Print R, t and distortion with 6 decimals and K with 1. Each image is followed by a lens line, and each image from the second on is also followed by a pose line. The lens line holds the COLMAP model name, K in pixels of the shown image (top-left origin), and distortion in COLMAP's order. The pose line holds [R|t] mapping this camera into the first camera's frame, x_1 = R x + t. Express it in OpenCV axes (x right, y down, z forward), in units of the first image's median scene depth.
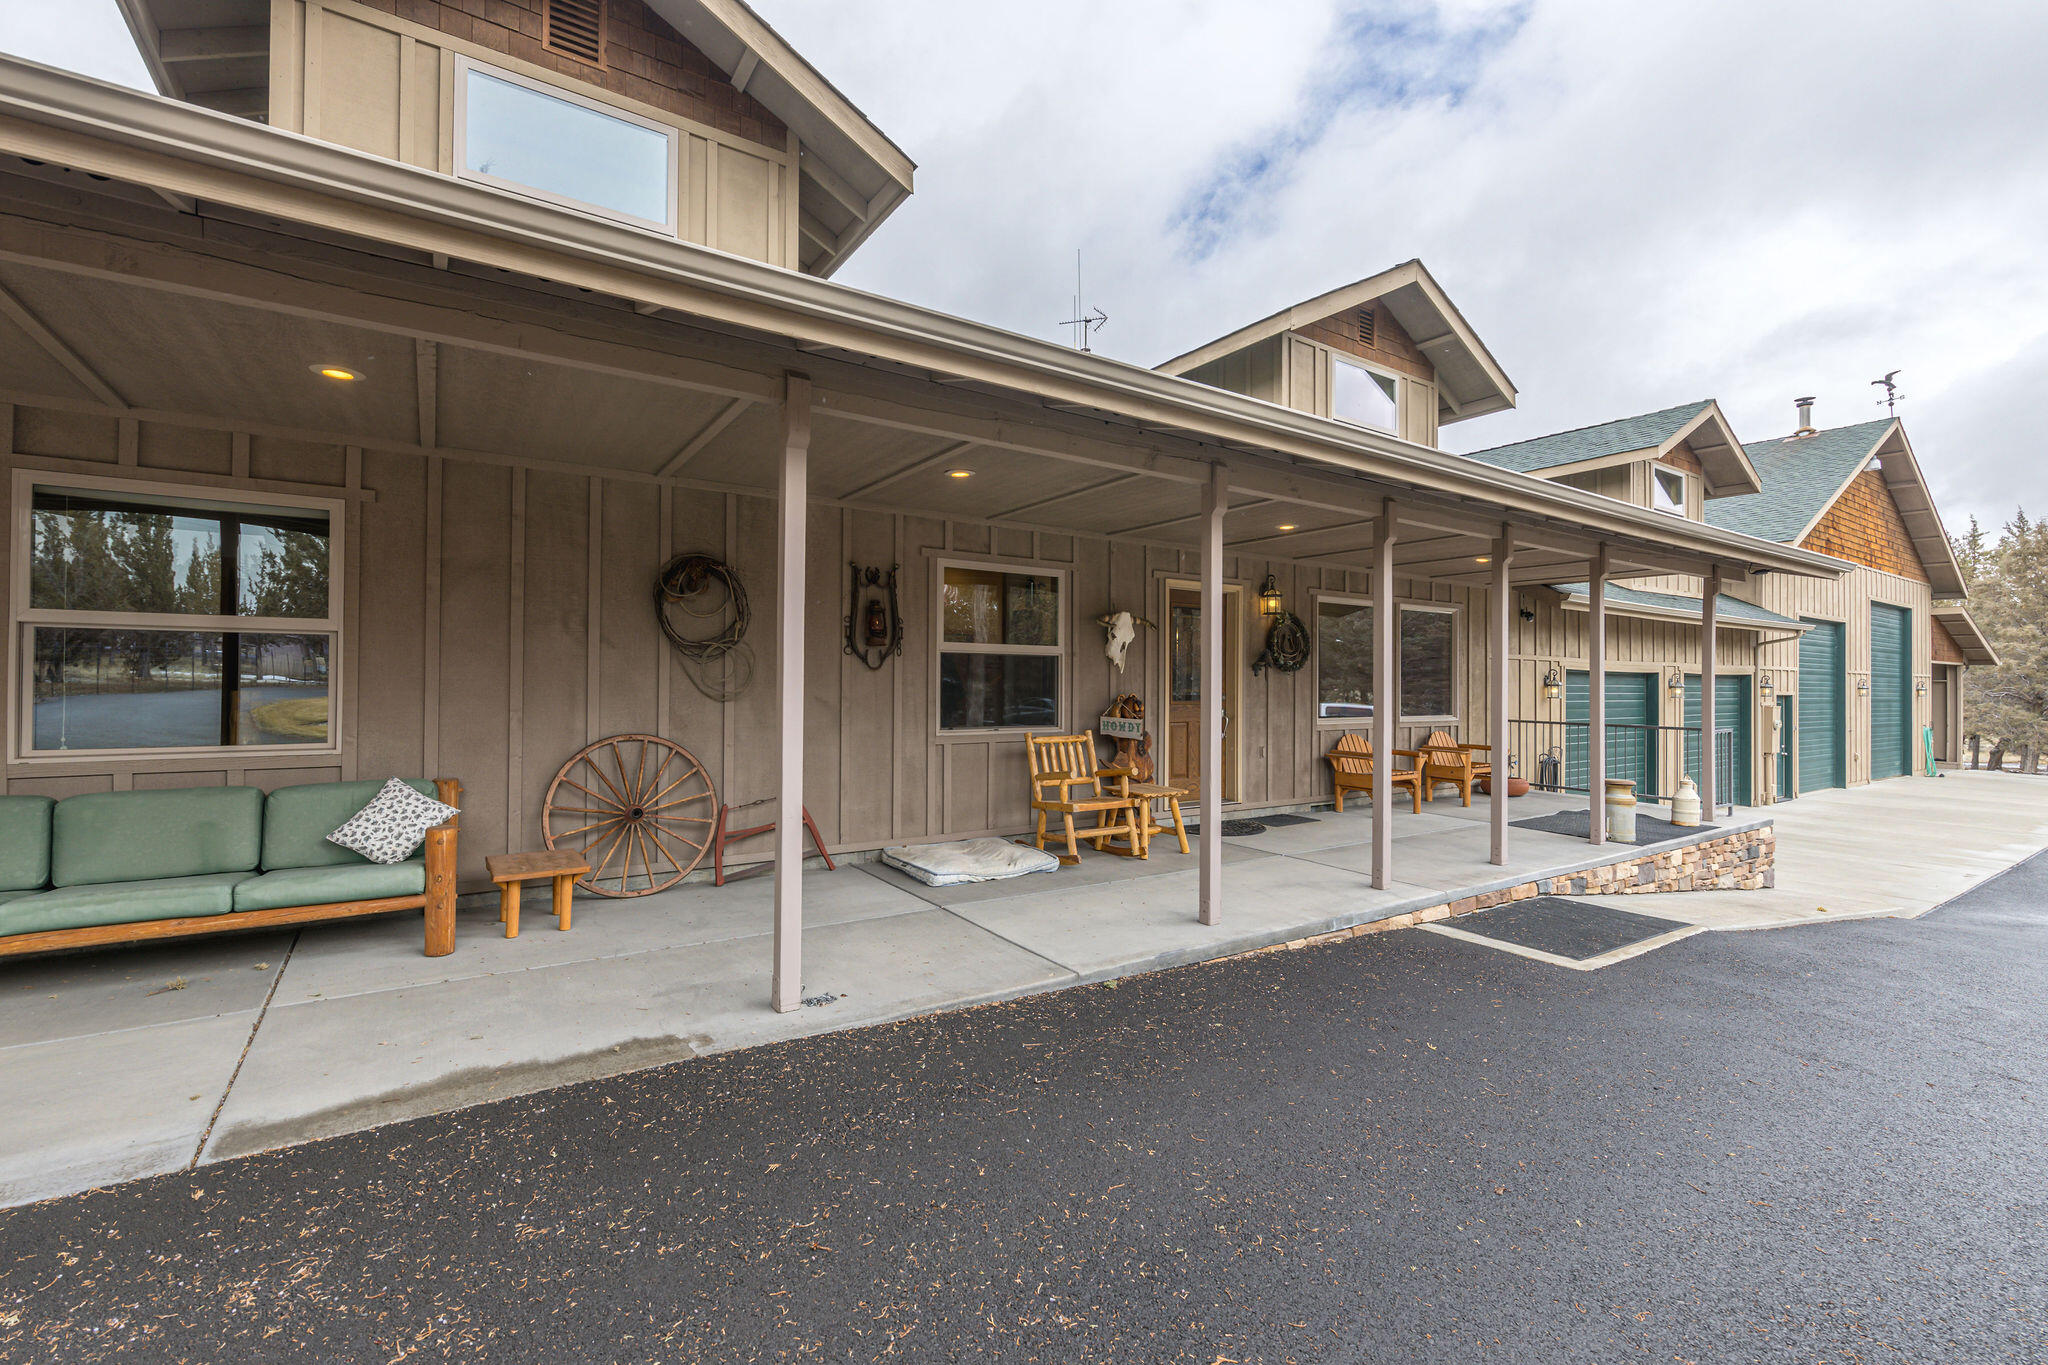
lens RADIAL K [[894.1, 0, 1024.3], [0, 894.1, 676.3], [0, 0, 1]] dist [-0.003224, -0.000047]
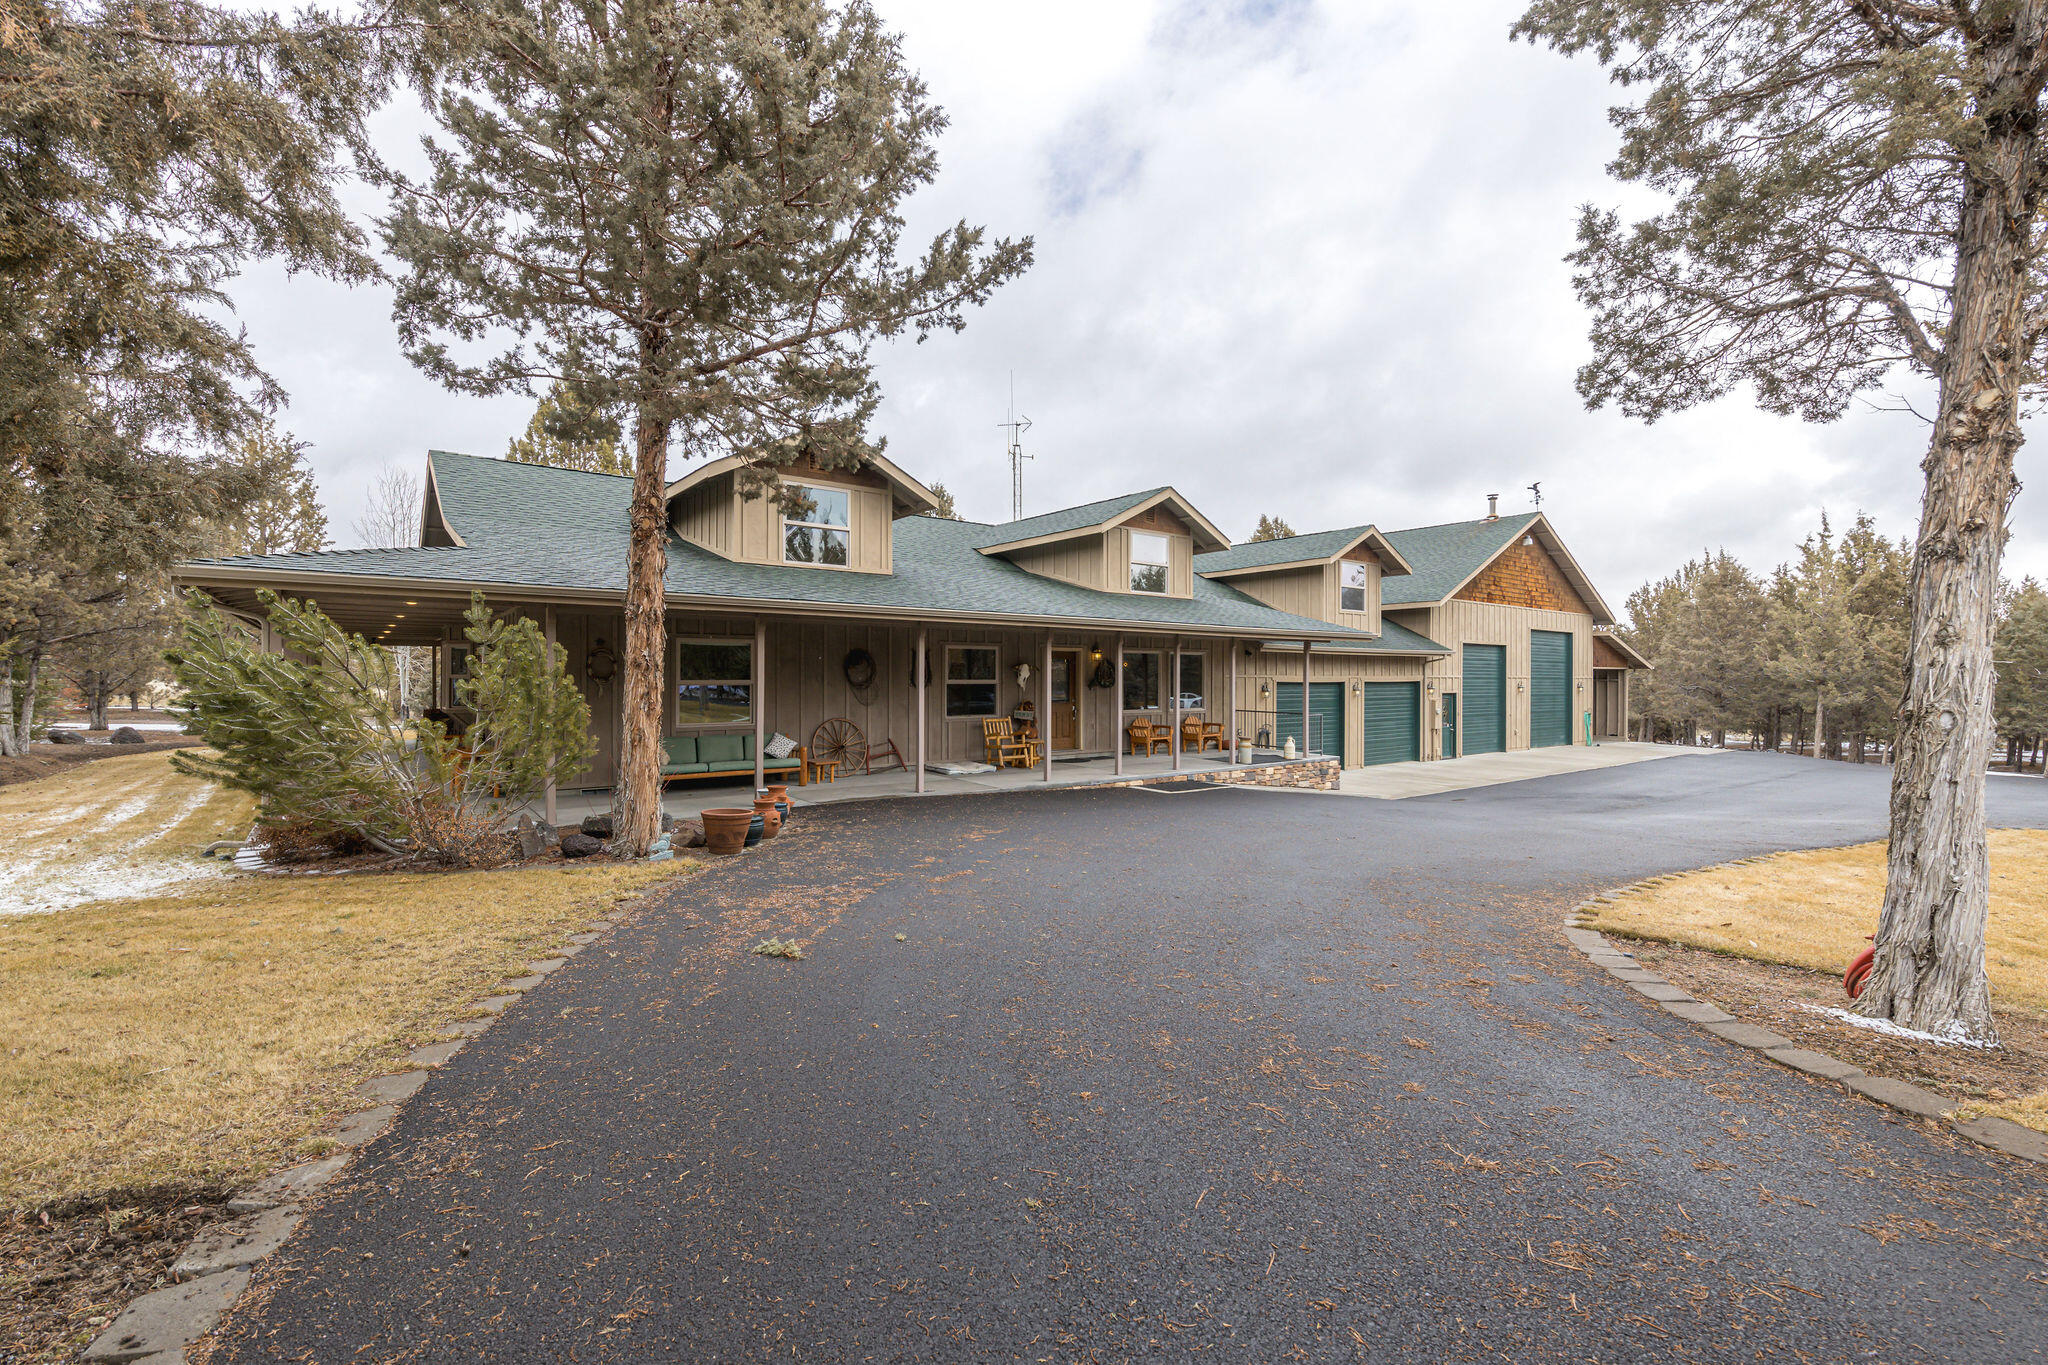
lens RADIAL K [[894.1, 0, 1014.4], [0, 894.1, 683.3], [0, 0, 1]] dist [-0.003224, -0.000047]
pose [[0.998568, -0.005350, 0.053221, -0.039780], [0.004404, 0.999831, 0.017868, -0.070845], [-0.053308, -0.017608, 0.998423, -1.401810]]
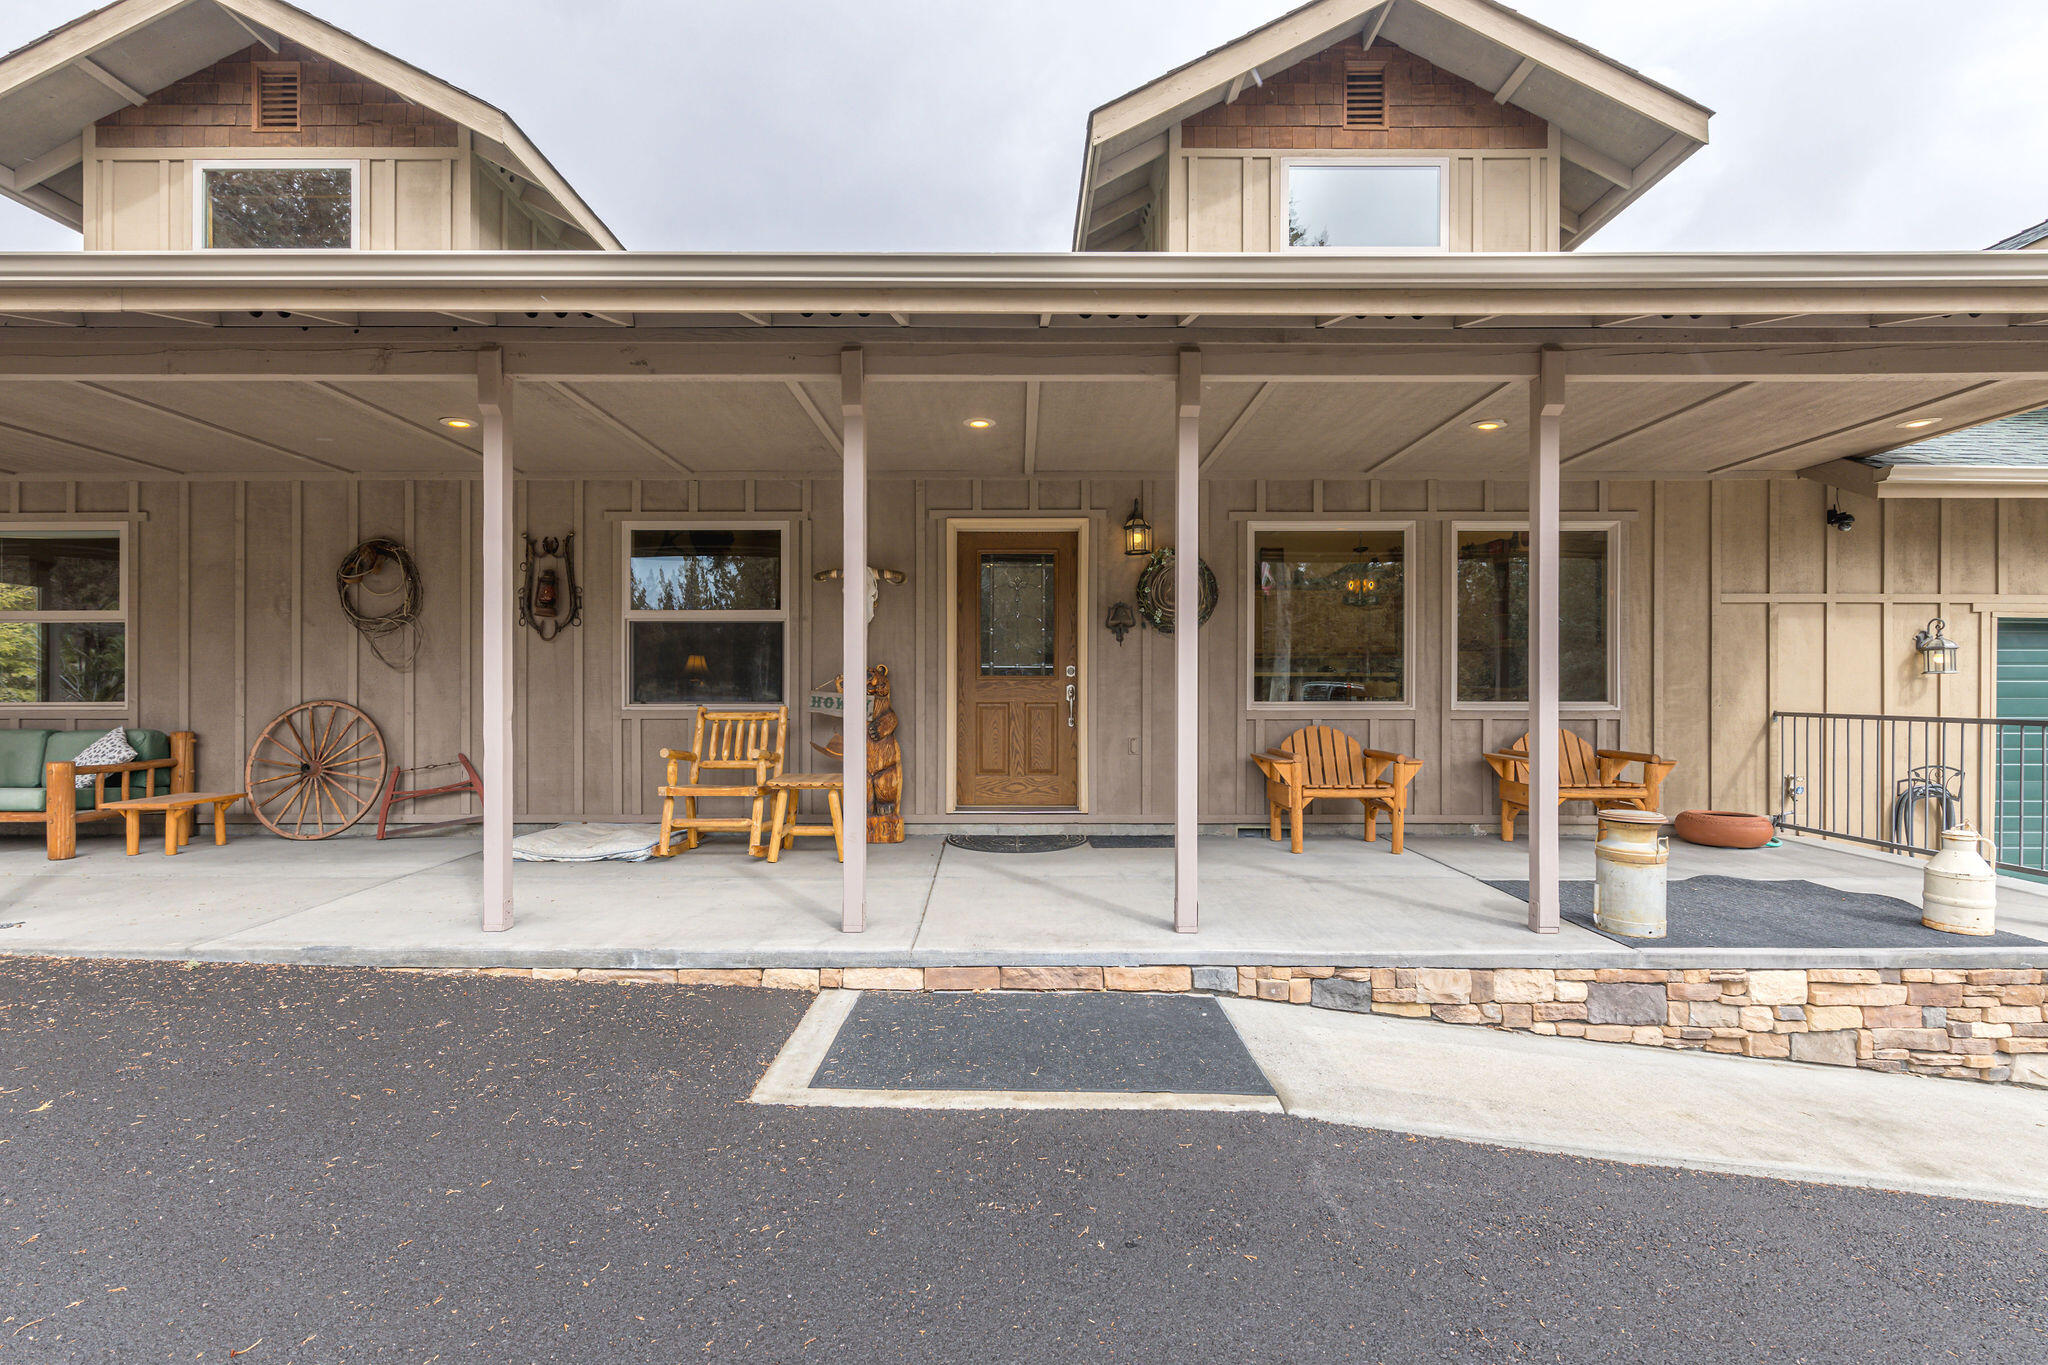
lens RADIAL K [[894.1, 0, 1010.2], [0, 894.1, 696.9], [0, 0, 1]] dist [-0.003224, -0.000047]
pose [[0.824211, -0.004913, -0.566261, 0.762158], [0.010355, 0.999926, 0.006396, 0.050537], [0.566188, -0.011136, 0.824201, 0.445628]]
